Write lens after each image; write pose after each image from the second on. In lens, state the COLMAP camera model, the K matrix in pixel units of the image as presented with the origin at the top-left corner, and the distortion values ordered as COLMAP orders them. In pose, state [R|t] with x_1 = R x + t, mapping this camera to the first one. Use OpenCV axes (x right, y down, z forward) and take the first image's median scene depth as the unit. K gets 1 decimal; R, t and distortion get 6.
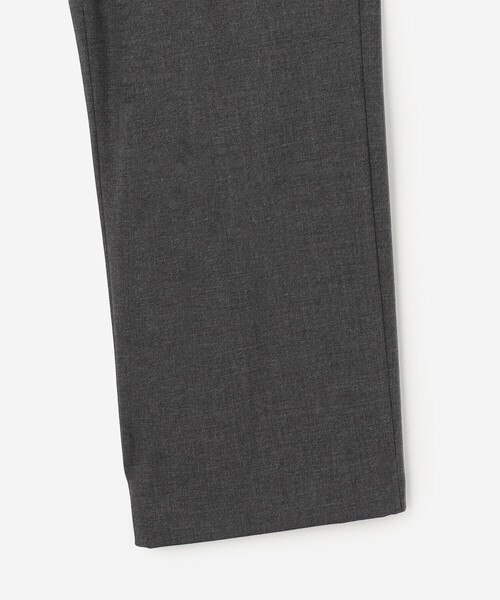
lens RADIAL K [[1248.8, 0, 249.7], [0, 1248.8, 299.9], [0, 0, 1]] dist [-0.014792, 0.000000]
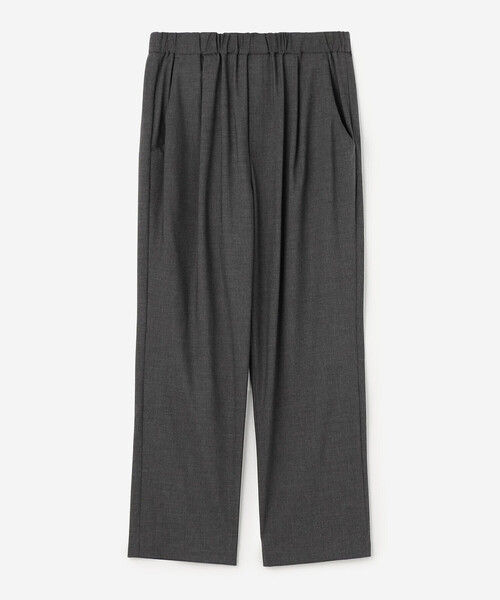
lens RADIAL K [[875.2, 0, 249.0], [0, 875.2, 300.4], [0, 0, 1]] dist [0.025706, 0.000000]
pose [[0.989709, 0.017384, -0.142036, 0.121677], [-0.051637, 0.969101, -0.241197, 0.106675], [0.133454, 0.246049, 0.960026, -0.838109]]
